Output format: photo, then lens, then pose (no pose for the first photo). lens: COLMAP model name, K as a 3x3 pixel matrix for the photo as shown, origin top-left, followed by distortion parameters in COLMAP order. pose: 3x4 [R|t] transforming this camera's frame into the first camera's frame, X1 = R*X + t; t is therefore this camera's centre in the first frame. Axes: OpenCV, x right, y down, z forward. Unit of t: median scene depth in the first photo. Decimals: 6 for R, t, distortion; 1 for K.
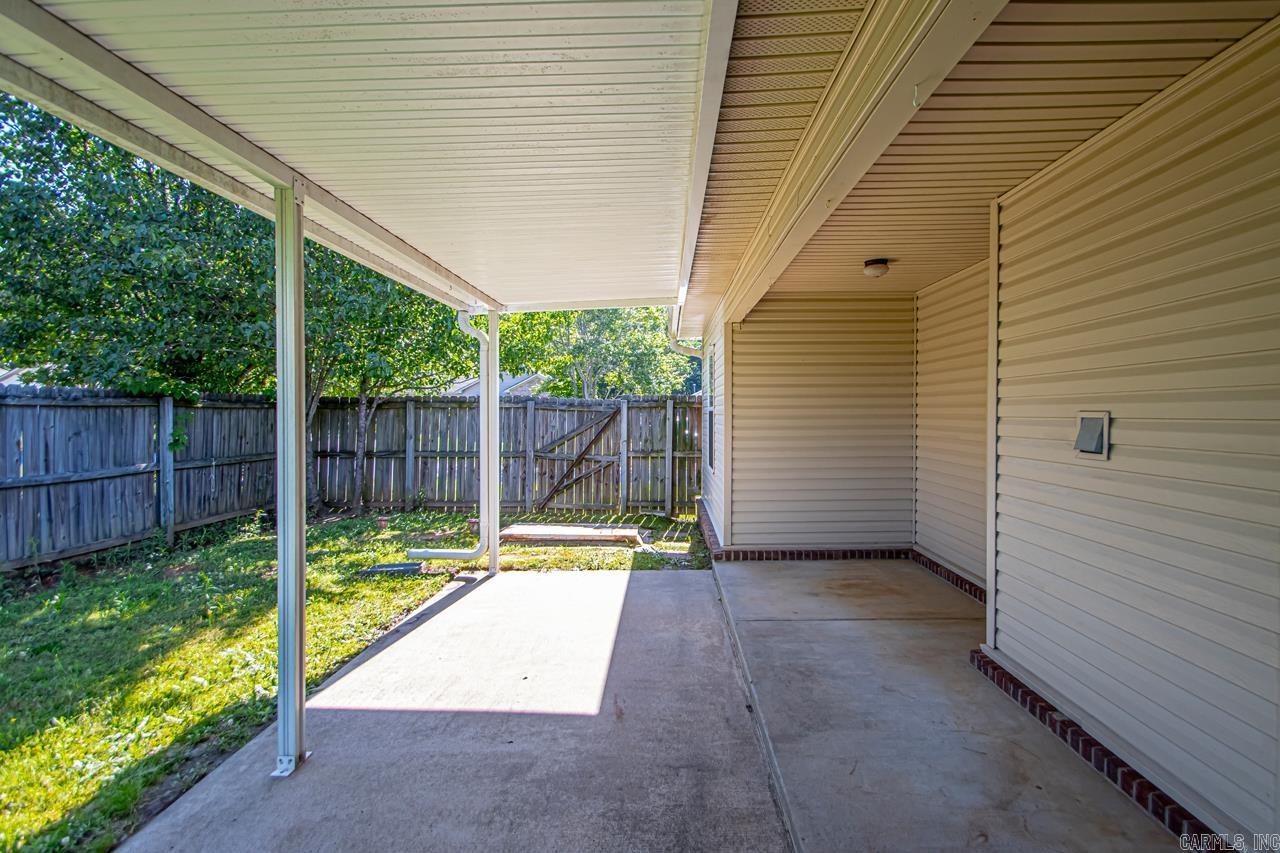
lens RADIAL K [[619.4, 0, 669.9], [0, 619.4, 418.1], [0, 0, 1]] dist [0.021778, -0.012138]
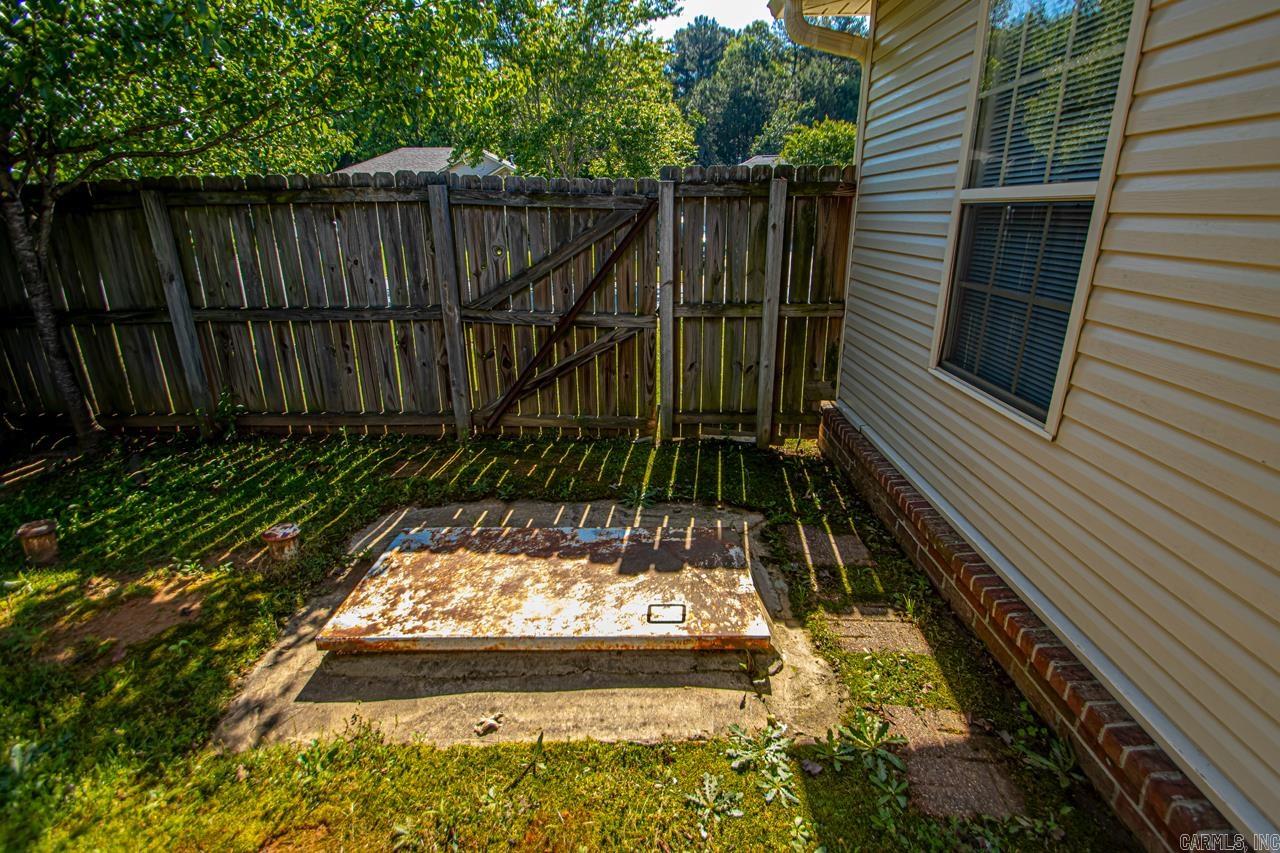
lens RADIAL K [[619.4, 0, 669.9], [0, 619.4, 418.1], [0, 0, 1]] dist [0.021778, -0.012138]
pose [[0.999713, -0.018206, 0.015567, -0.132105], [0.012570, 0.951927, 0.306067, -0.008118], [-0.020391, -0.305784, 0.951883, 0.932359]]
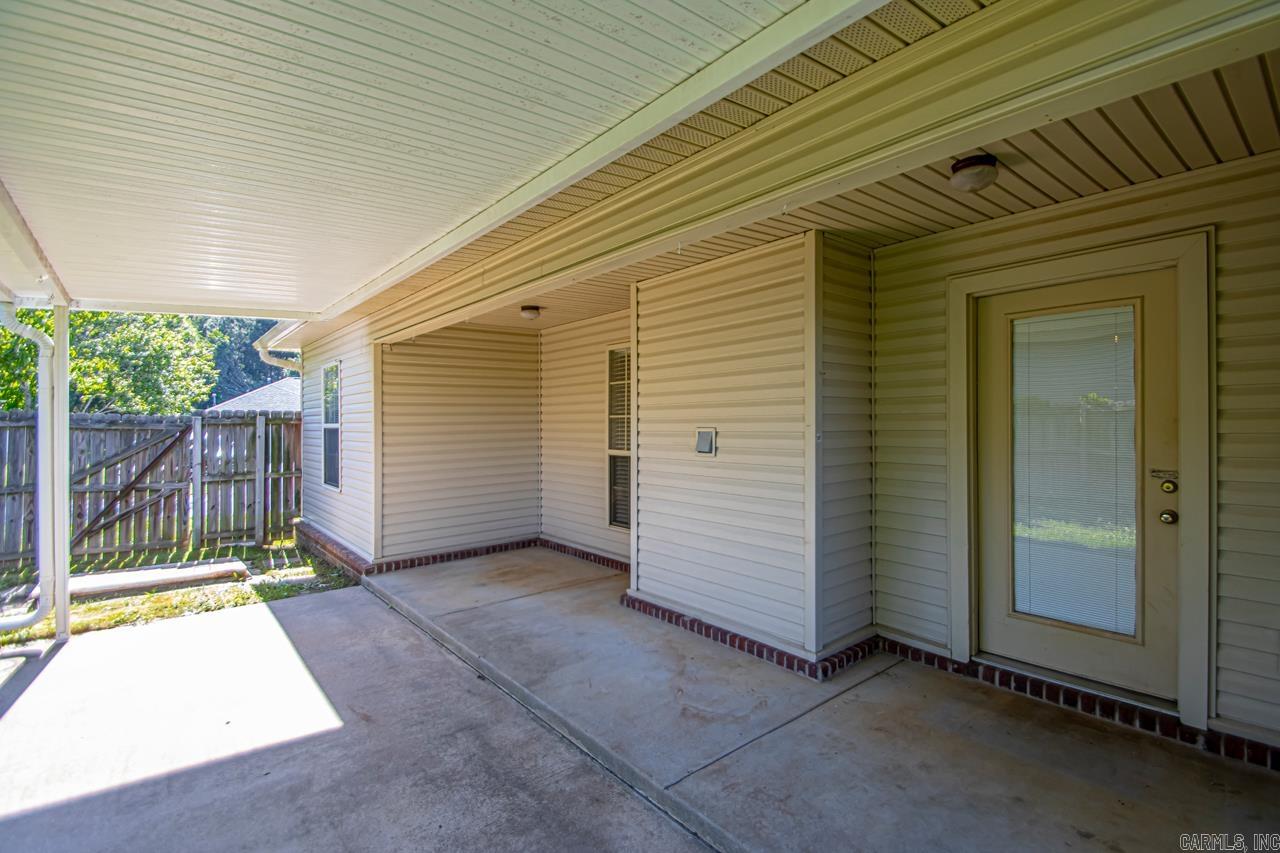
lens RADIAL K [[592.7, 0, 644.4], [0, 592.7, 427.8], [0, 0, 1]] dist [0.038059, -0.027821]
pose [[0.779096, -0.015951, 0.626702, -0.182907], [0.017929, 0.999834, 0.003158, -0.007808], [-0.626648, 0.008776, 0.779253, -0.054137]]
